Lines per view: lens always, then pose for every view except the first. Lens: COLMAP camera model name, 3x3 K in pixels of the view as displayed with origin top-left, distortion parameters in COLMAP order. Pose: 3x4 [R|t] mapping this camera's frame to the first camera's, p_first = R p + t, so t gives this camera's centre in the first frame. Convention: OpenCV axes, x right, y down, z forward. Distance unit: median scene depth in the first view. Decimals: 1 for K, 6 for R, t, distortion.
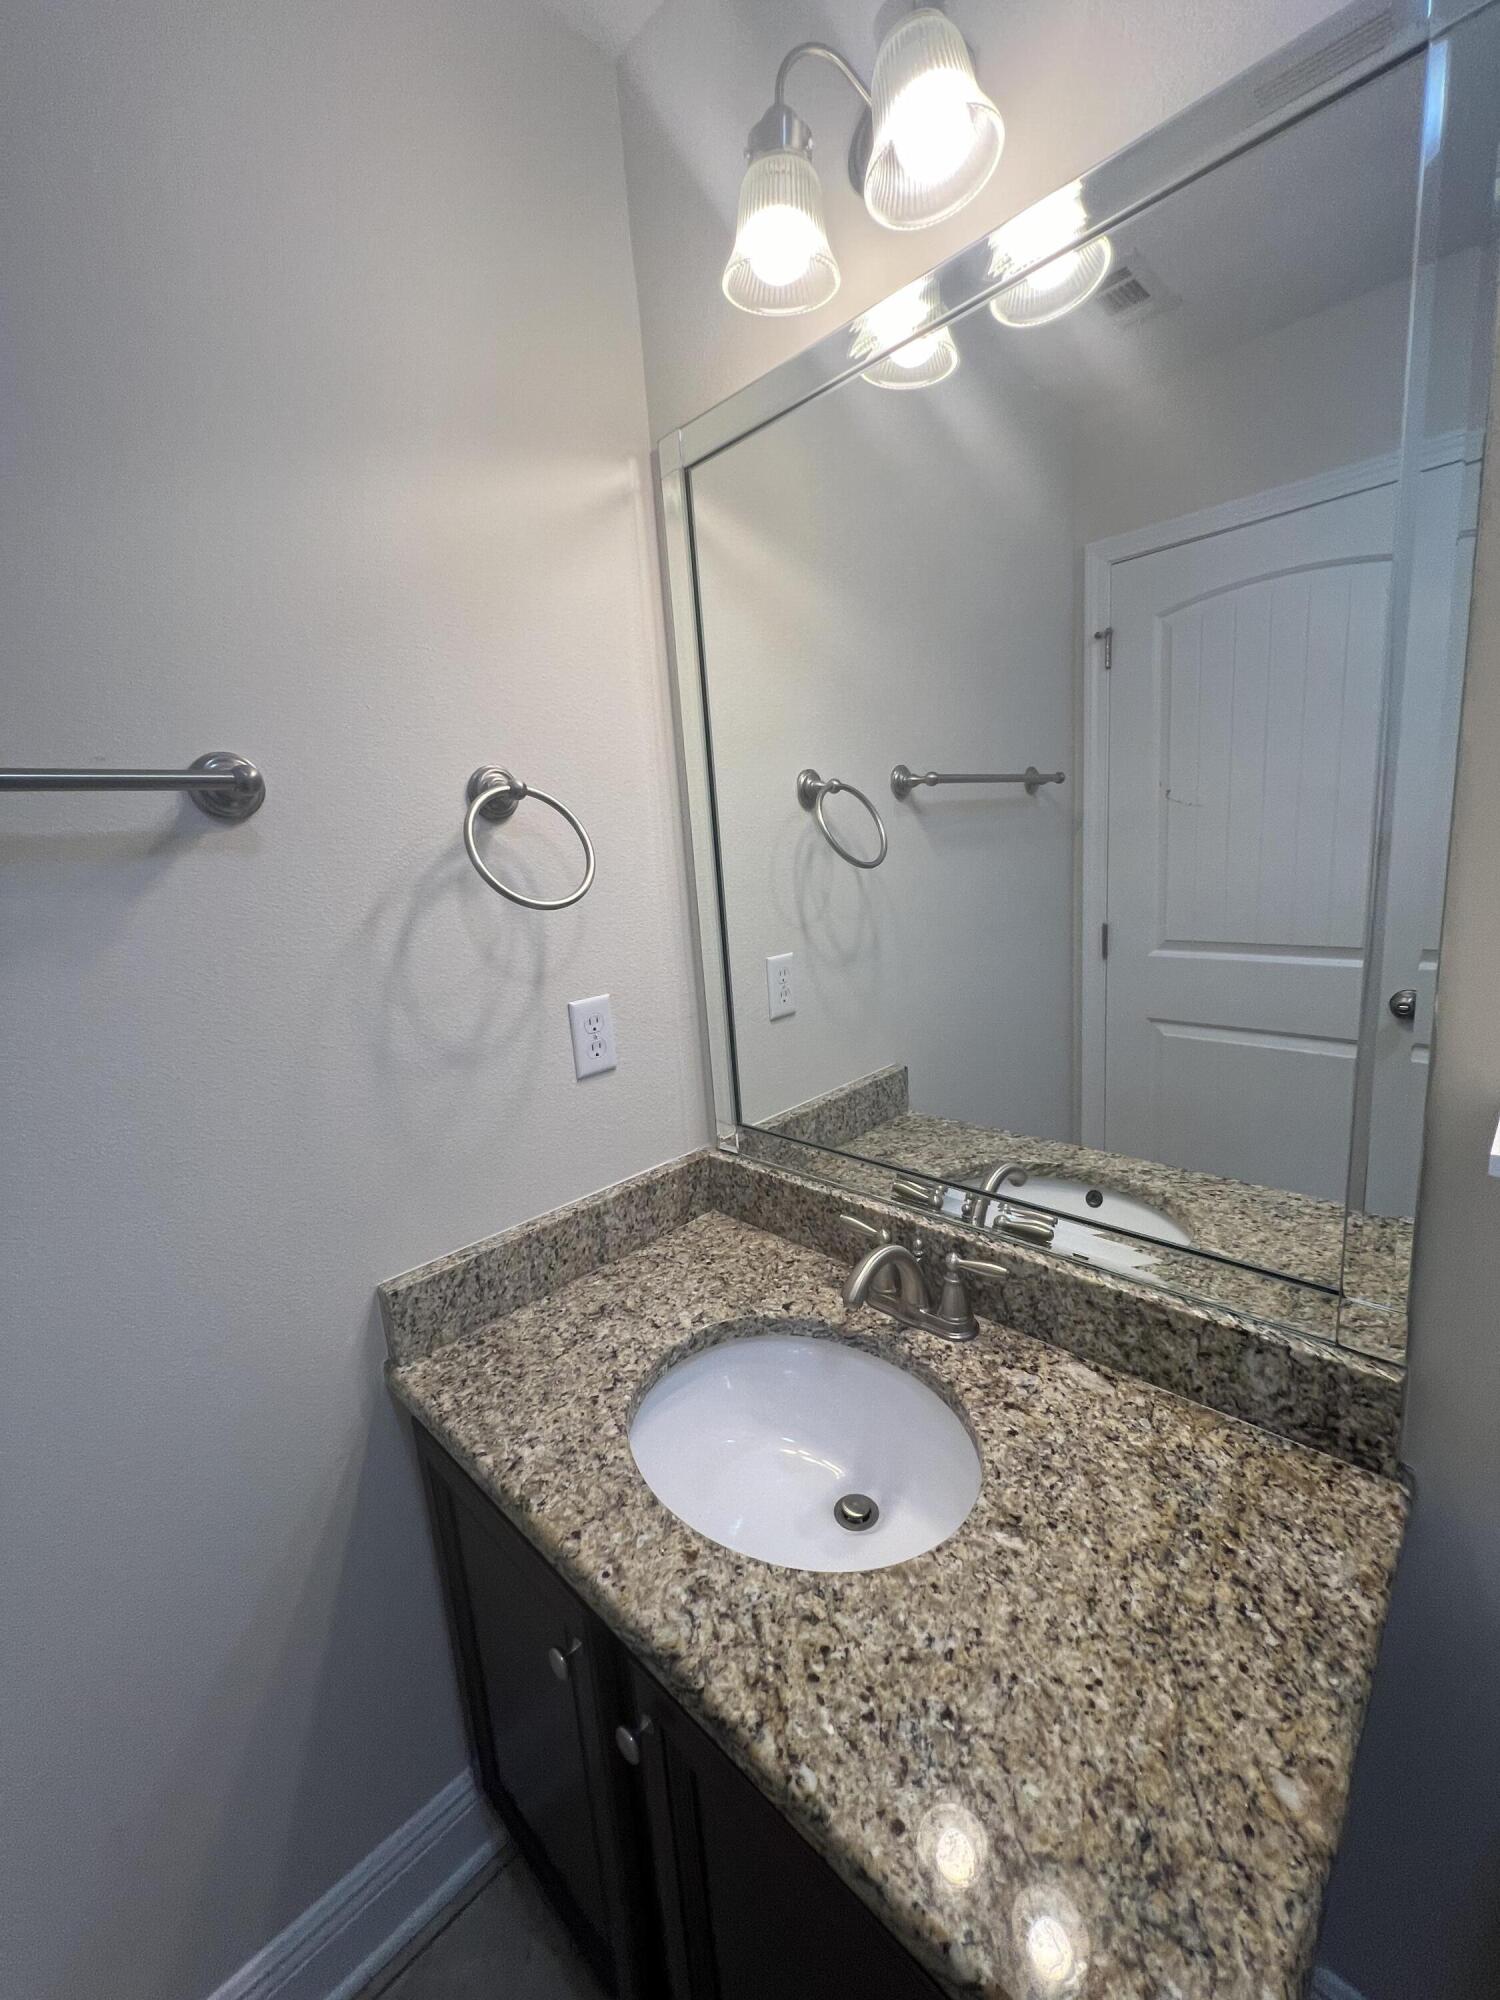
lens RADIAL K [[797.4, 0, 743.1], [0, 797.4, 993.9], [0, 0, 1]] dist [-0.003446, 0.000565]
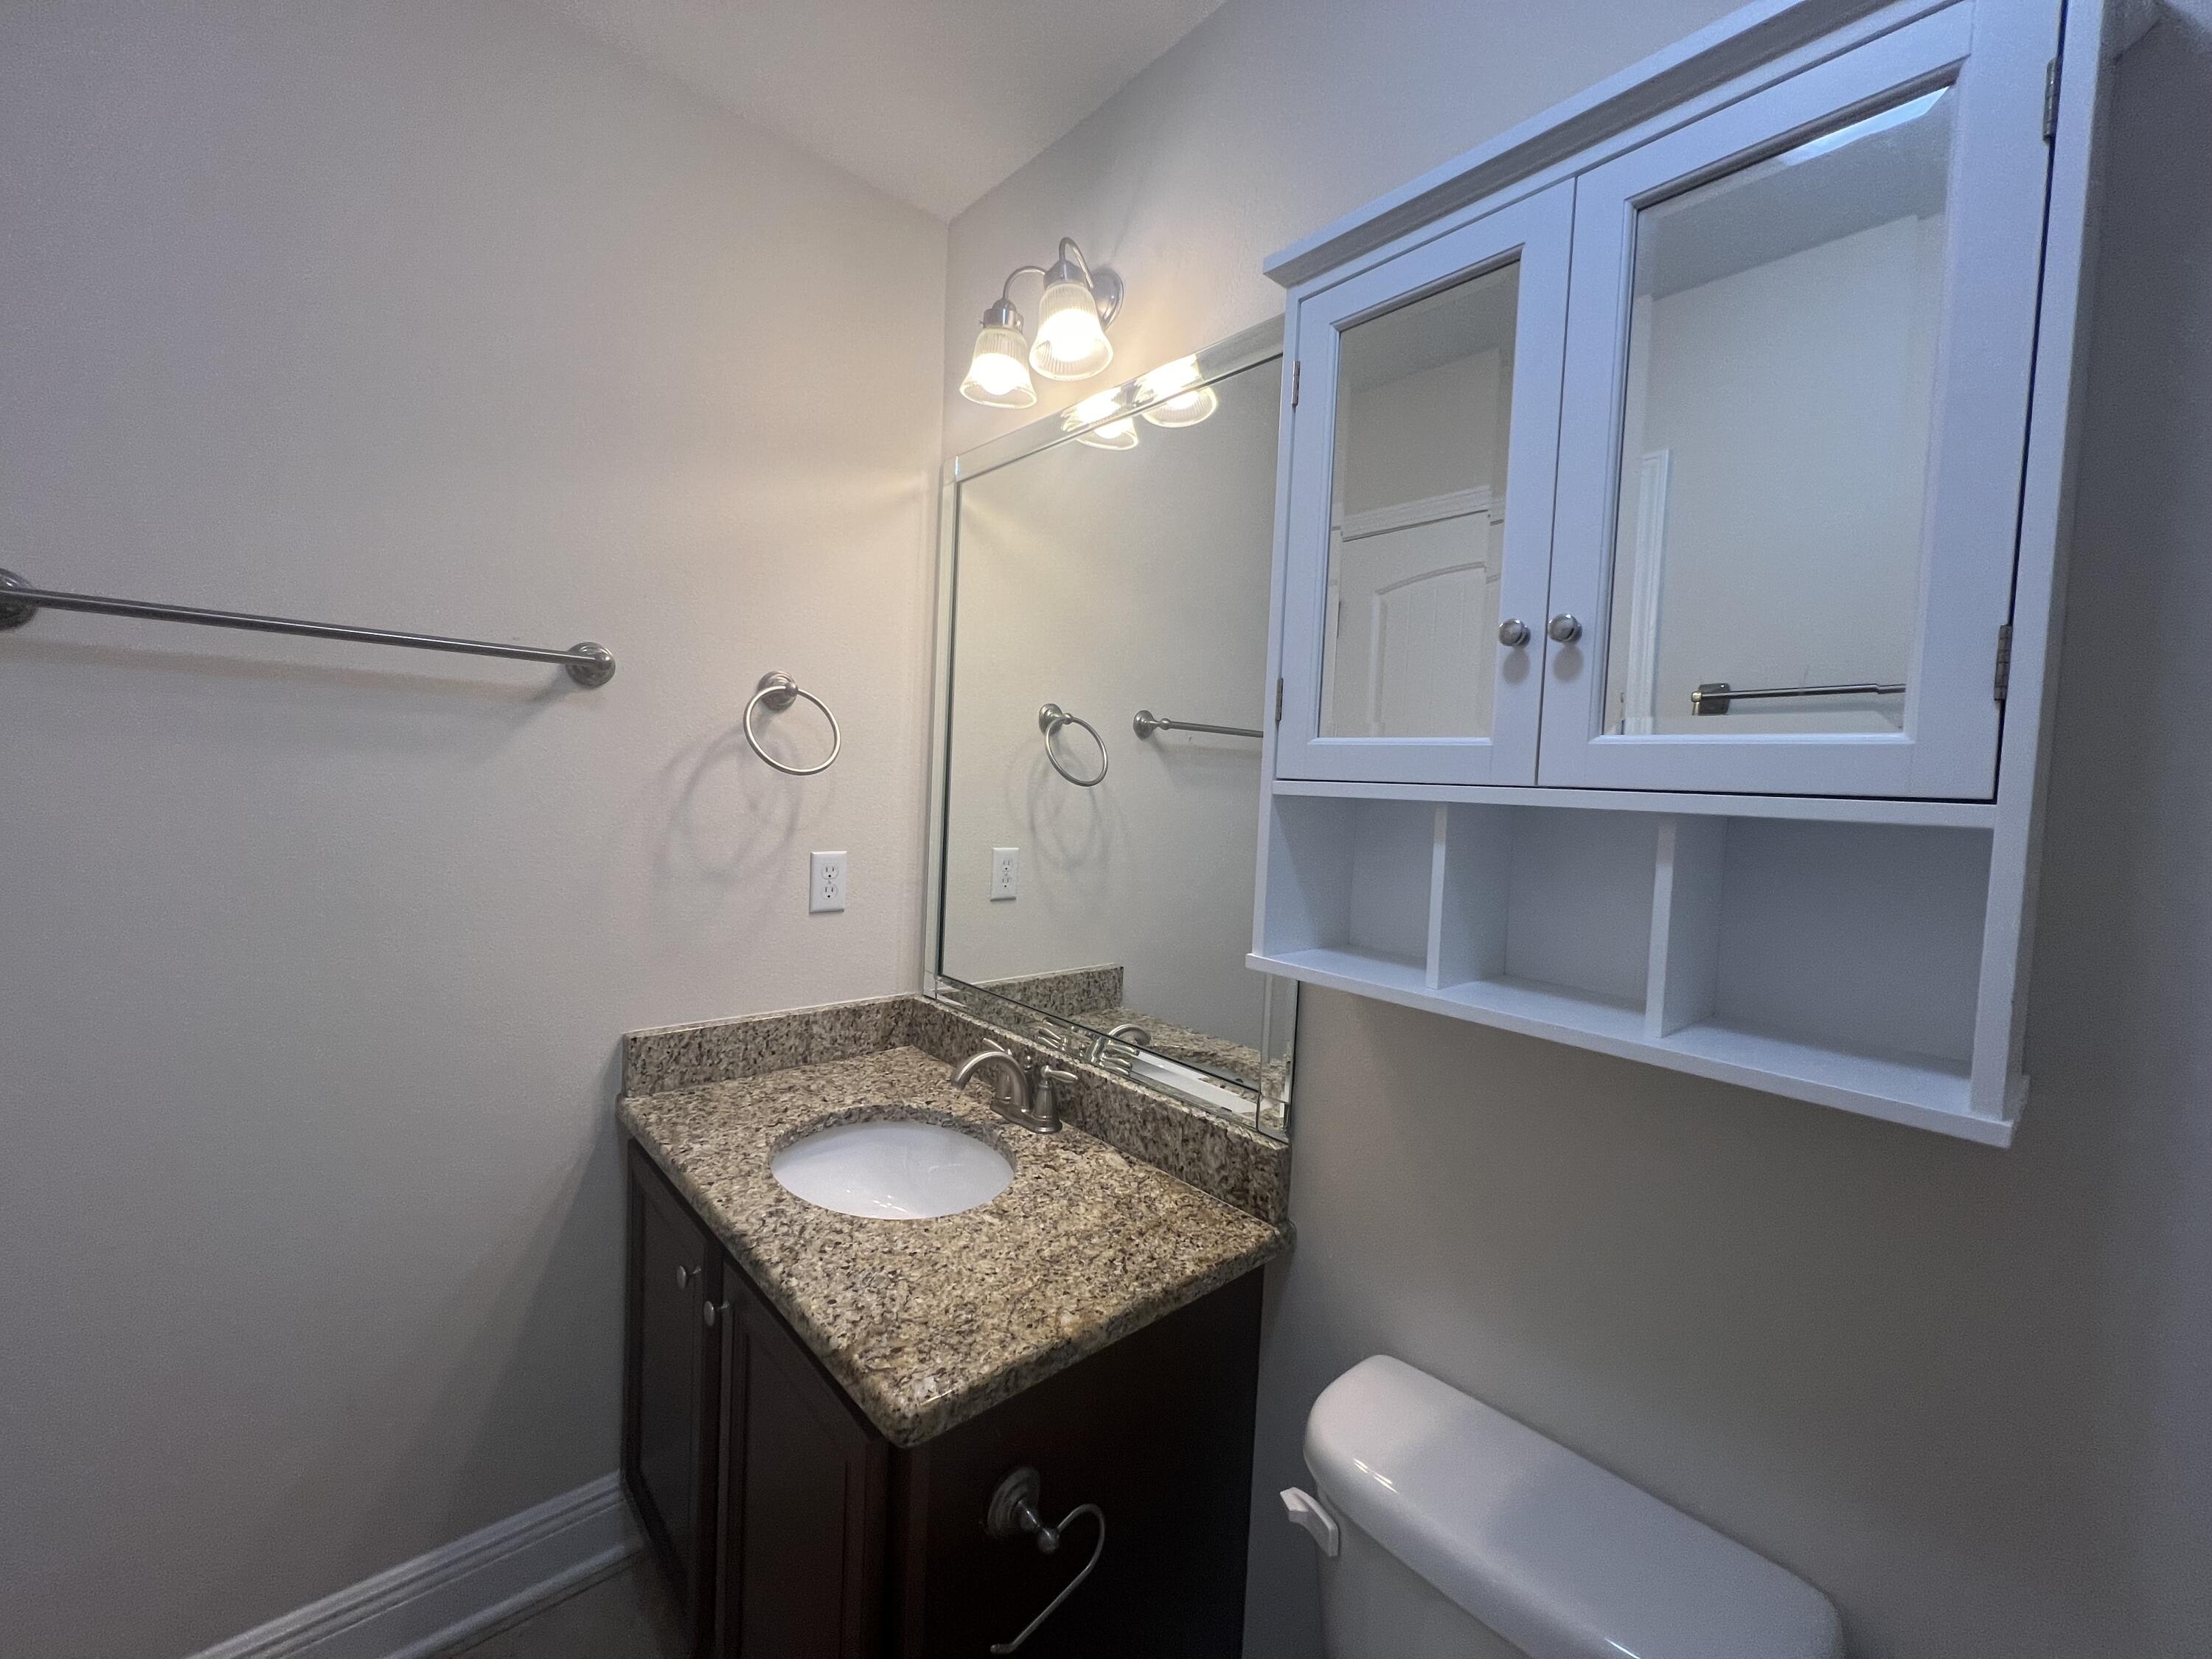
lens RADIAL K [[882.0, 0, 1089.1], [0, 882.0, 820.6], [0, 0, 1]] dist [-0.003446, 0.000565]
pose [[0.990673, 0.123032, -0.058563, 0.455016], [-0.130145, 0.981669, -0.139242, 0.150910], [0.040358, 0.145565, 0.988525, -0.614407]]
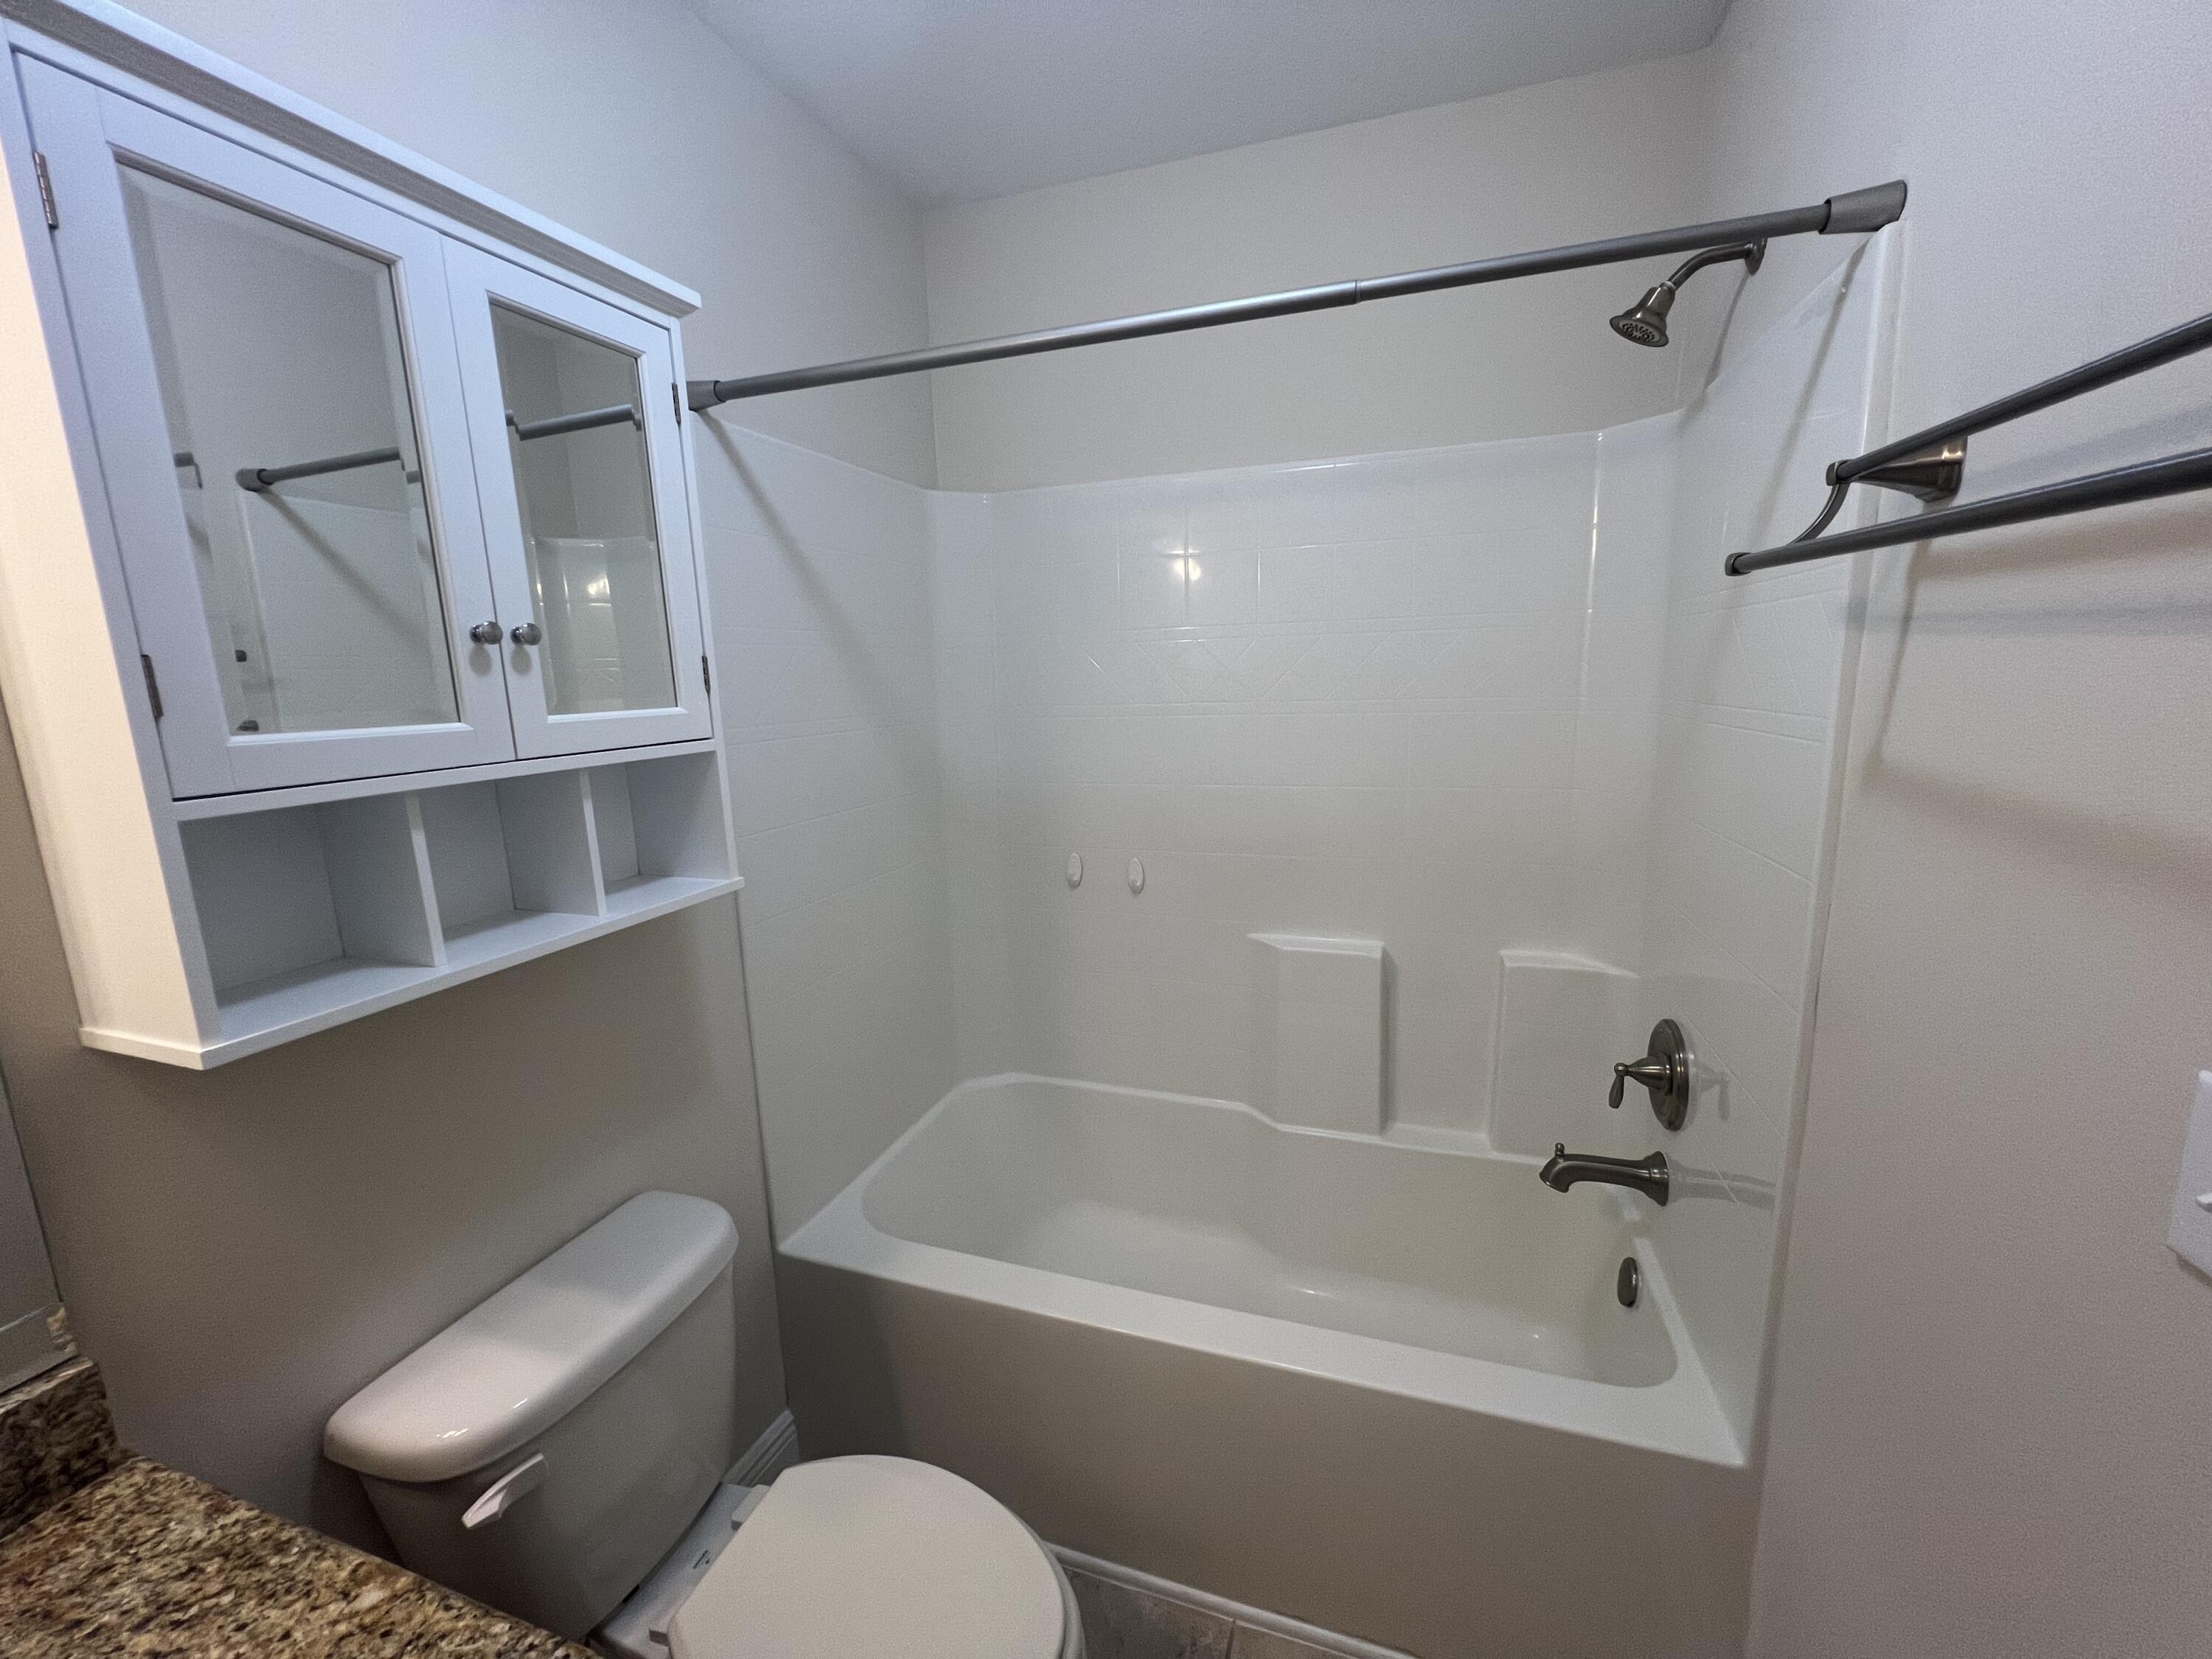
lens RADIAL K [[886.8, 0, 1109.8], [0, 886.8, 824.9], [0, 0, 1]] dist [0.001710, -0.000261]
pose [[-0.435578, -0.068451, 0.897545, -0.550950], [0.232702, 0.954648, 0.185736, -0.036986], [-0.869553, 0.289763, -0.399895, 0.162026]]
